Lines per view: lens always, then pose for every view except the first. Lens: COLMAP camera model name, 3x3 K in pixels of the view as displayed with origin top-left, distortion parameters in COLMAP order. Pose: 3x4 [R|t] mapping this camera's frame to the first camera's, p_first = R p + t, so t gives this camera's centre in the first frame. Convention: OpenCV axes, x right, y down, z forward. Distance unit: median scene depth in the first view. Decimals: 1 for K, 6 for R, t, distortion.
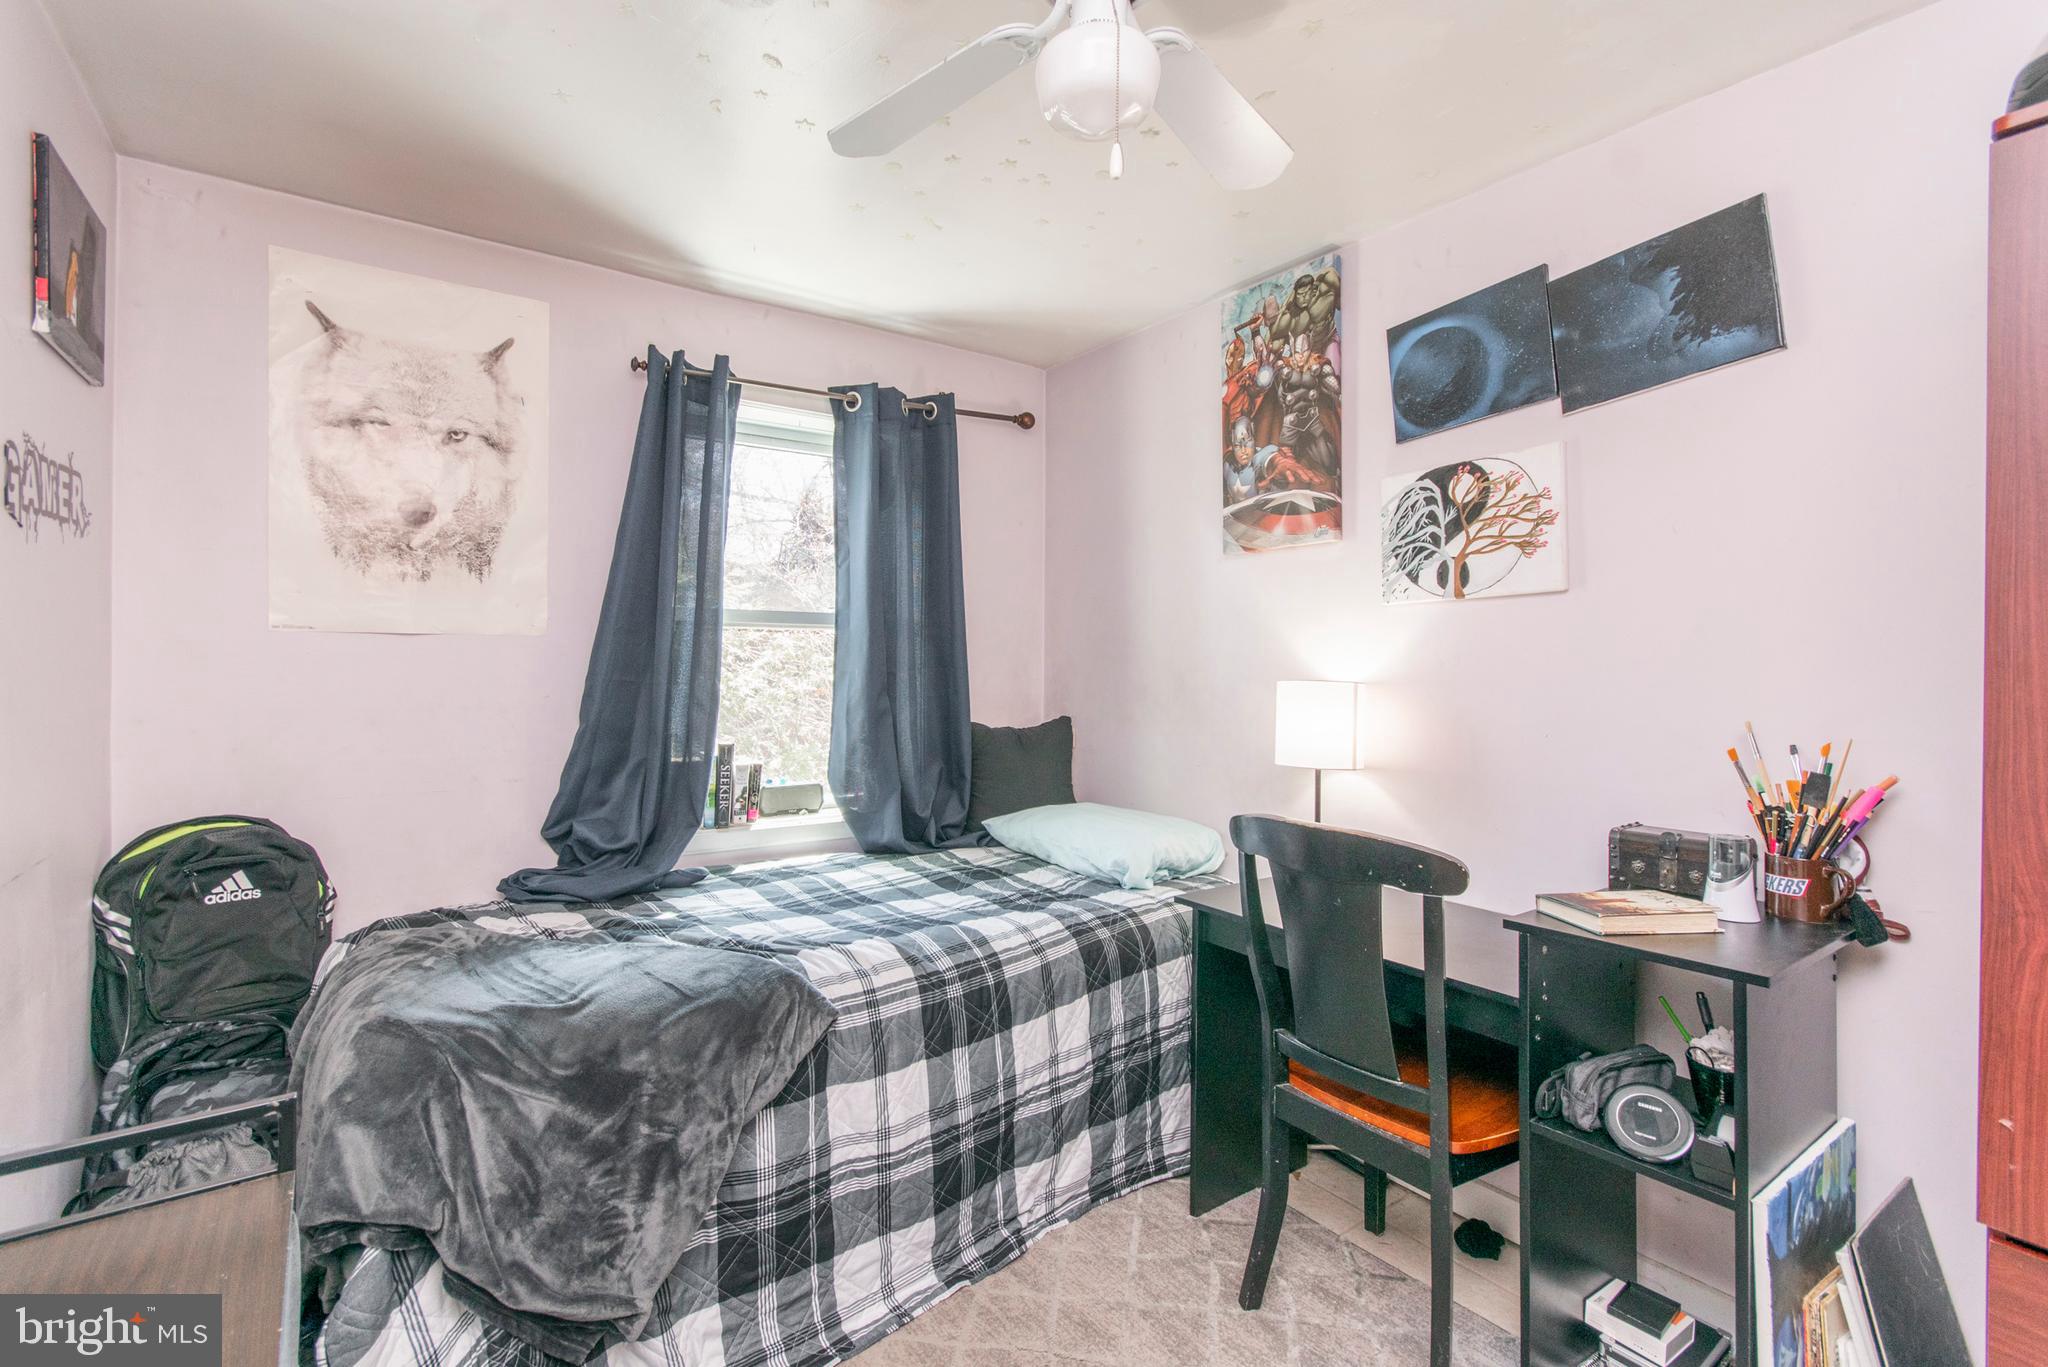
lens RADIAL K [[919.5, 0, 1014.3], [0, 919.5, 691.2], [0, 0, 1]] dist [0.001776, 0.000506]
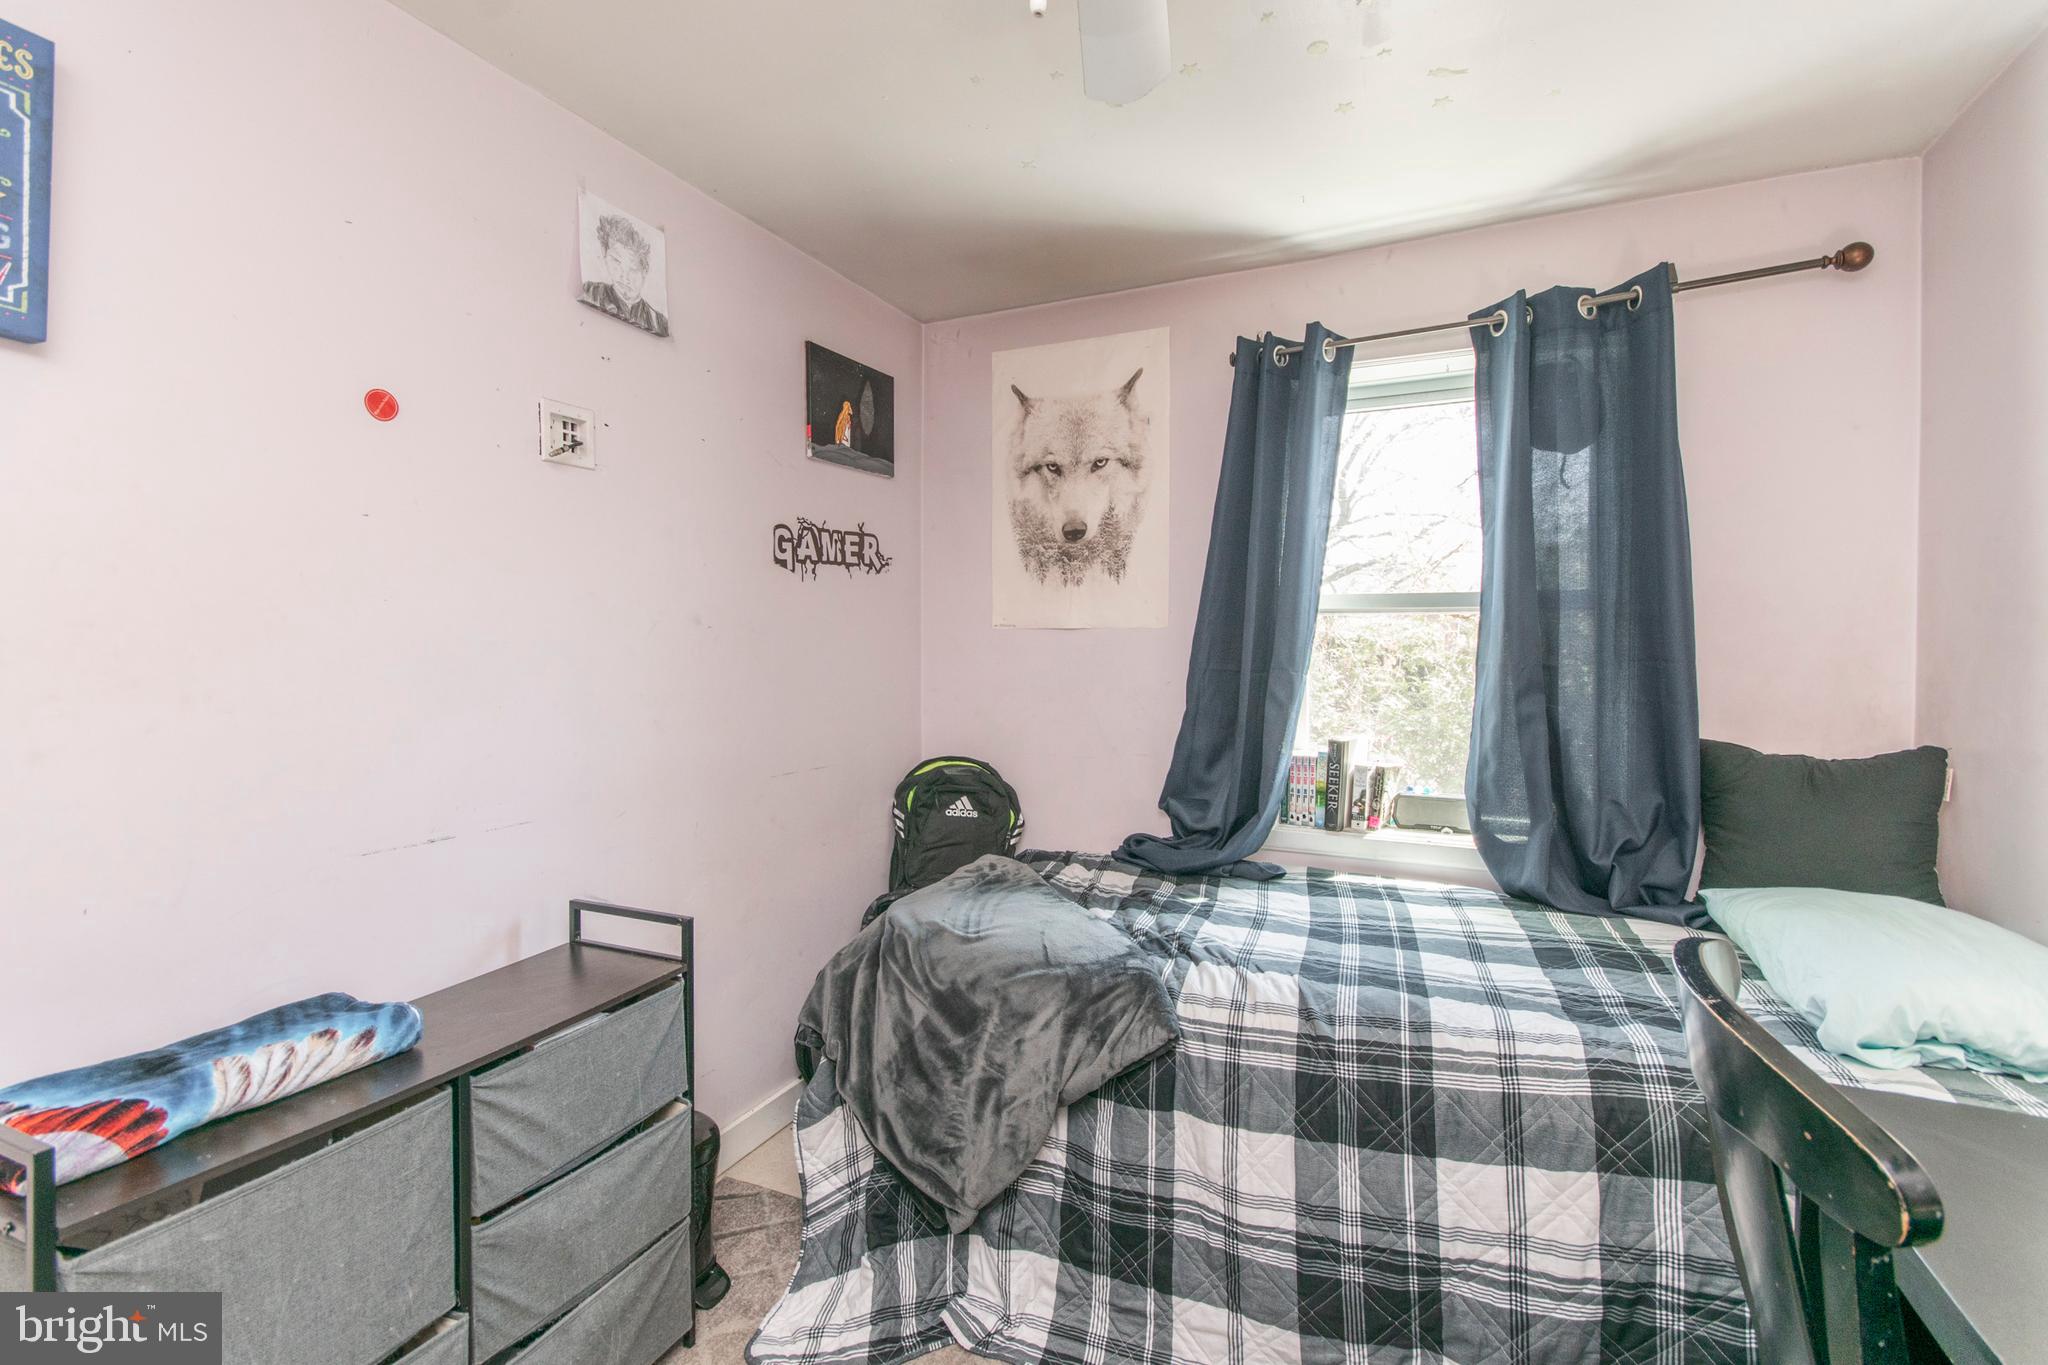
lens RADIAL K [[941.4, 0, 1046.6], [0, 941.4, 688.1], [0, 0, 1]] dist [0.002239, 0.000168]
pose [[0.495113, 0.033475, -0.868184, 0.475395], [-0.030259, 0.999316, 0.021274, -0.008538], [0.868302, 0.015737, 0.495787, 0.362407]]
